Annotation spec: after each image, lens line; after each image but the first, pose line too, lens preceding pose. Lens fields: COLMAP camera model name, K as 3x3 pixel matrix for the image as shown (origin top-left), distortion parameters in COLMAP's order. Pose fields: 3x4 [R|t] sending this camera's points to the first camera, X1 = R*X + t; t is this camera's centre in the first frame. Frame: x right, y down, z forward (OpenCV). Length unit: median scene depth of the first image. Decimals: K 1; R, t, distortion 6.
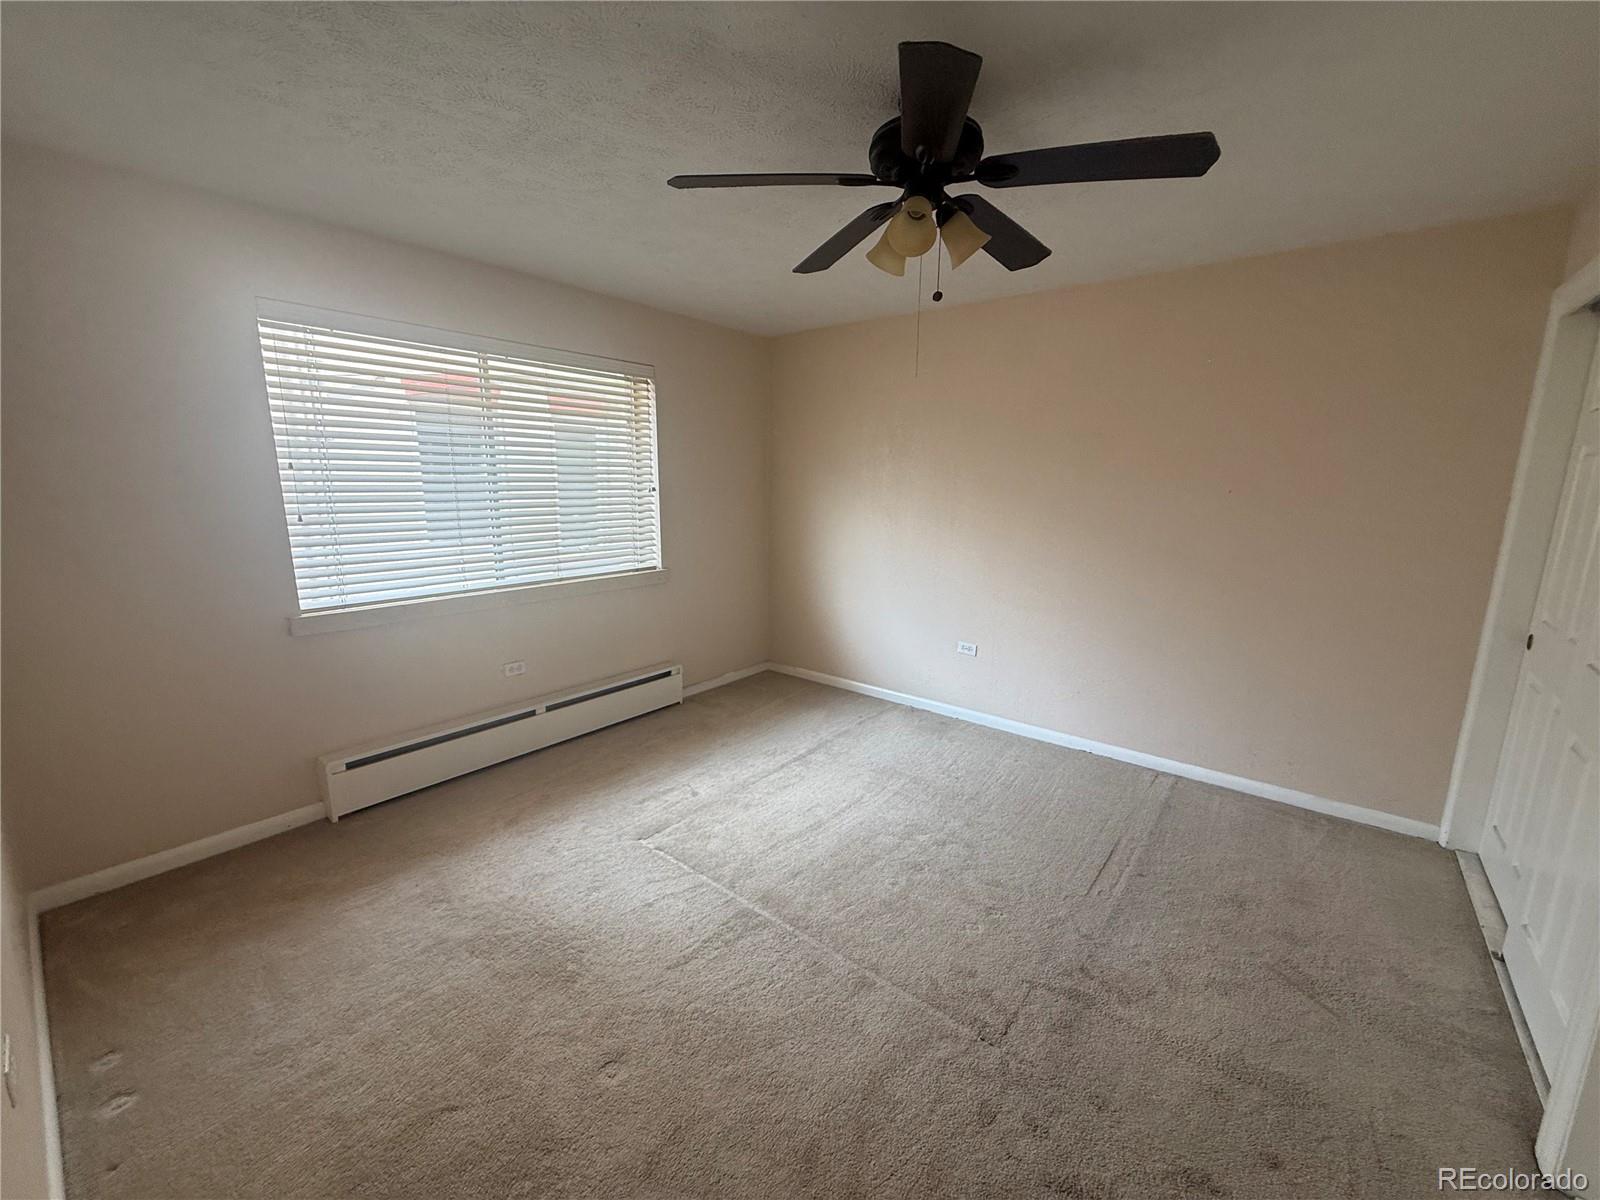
lens RADIAL K [[638.3, 0, 797.5], [0, 638.3, 600.3], [0, 0, 1]] dist [0.001708, -0.000024]
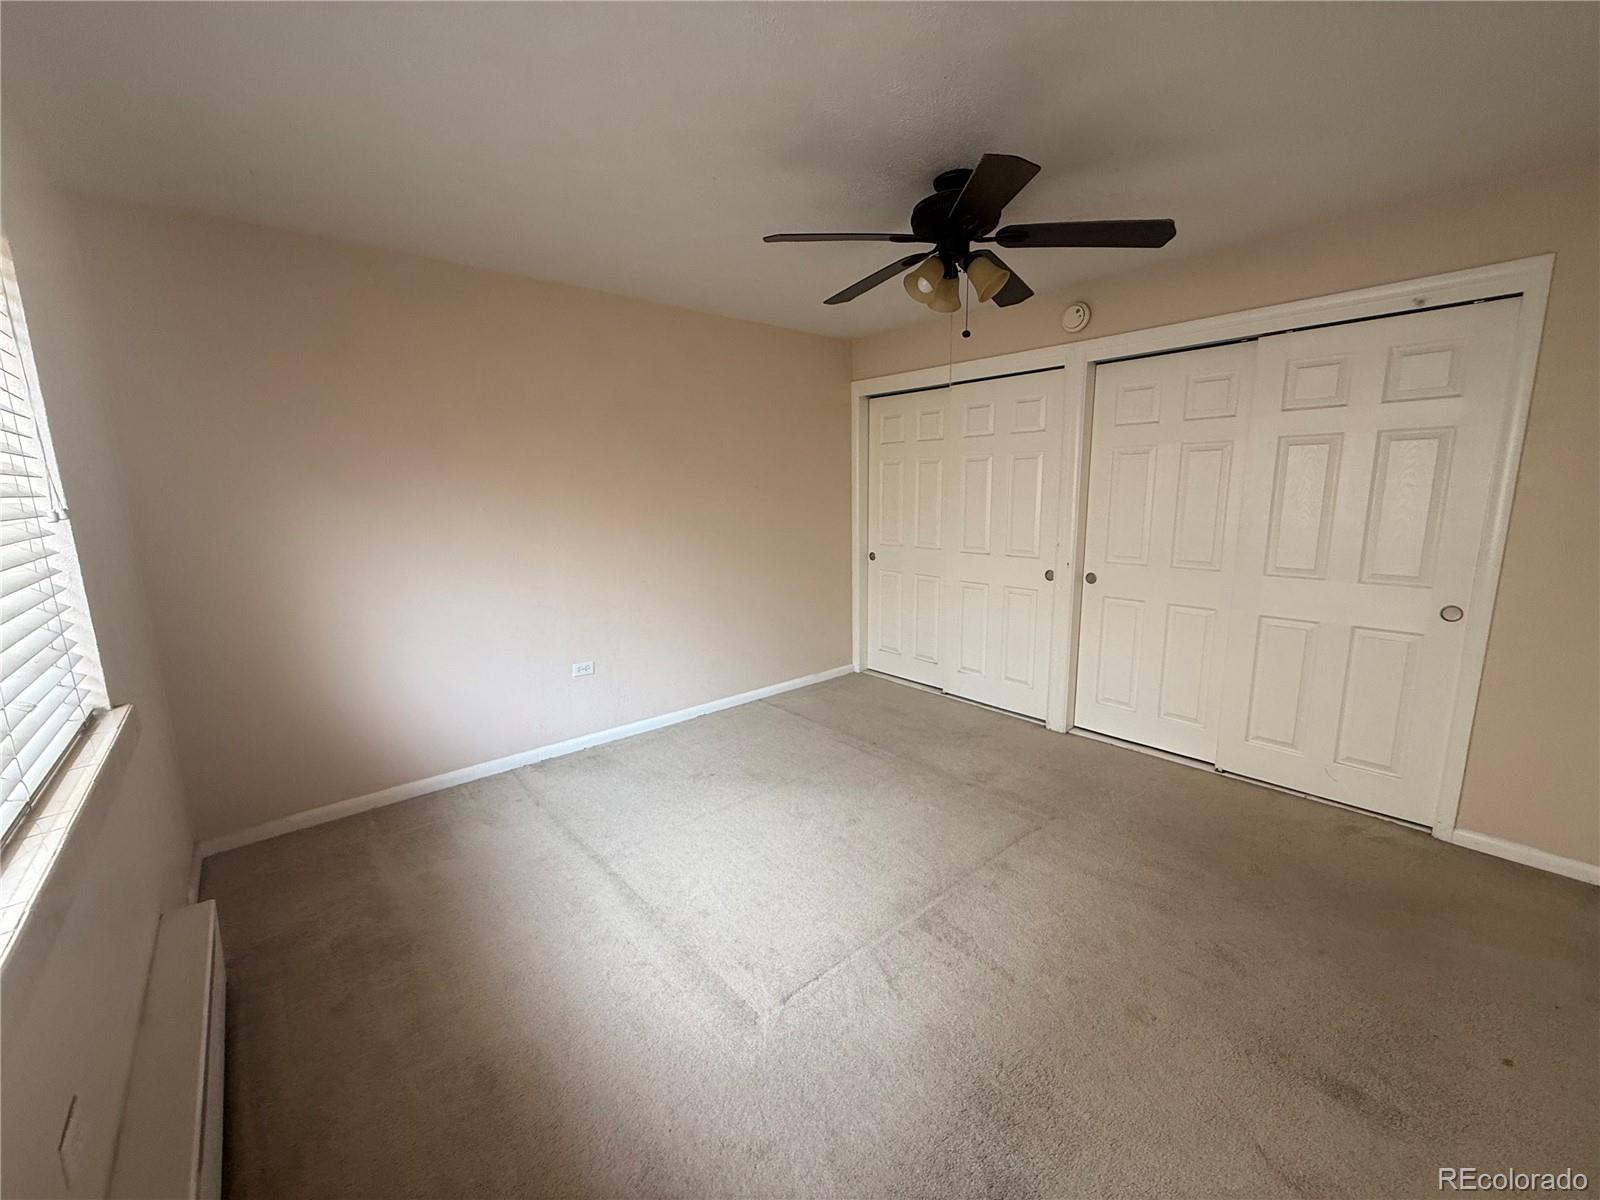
lens RADIAL K [[633.5, 0, 782.5], [0, 633.5, 624.6], [0, 0, 1]] dist [0.000930, 0.000066]
pose [[0.166283, -0.214175, 0.962538, -0.642556], [0.199985, 0.963167, 0.179766, -0.106577], [-0.965586, 0.162601, 0.202990, 0.646635]]
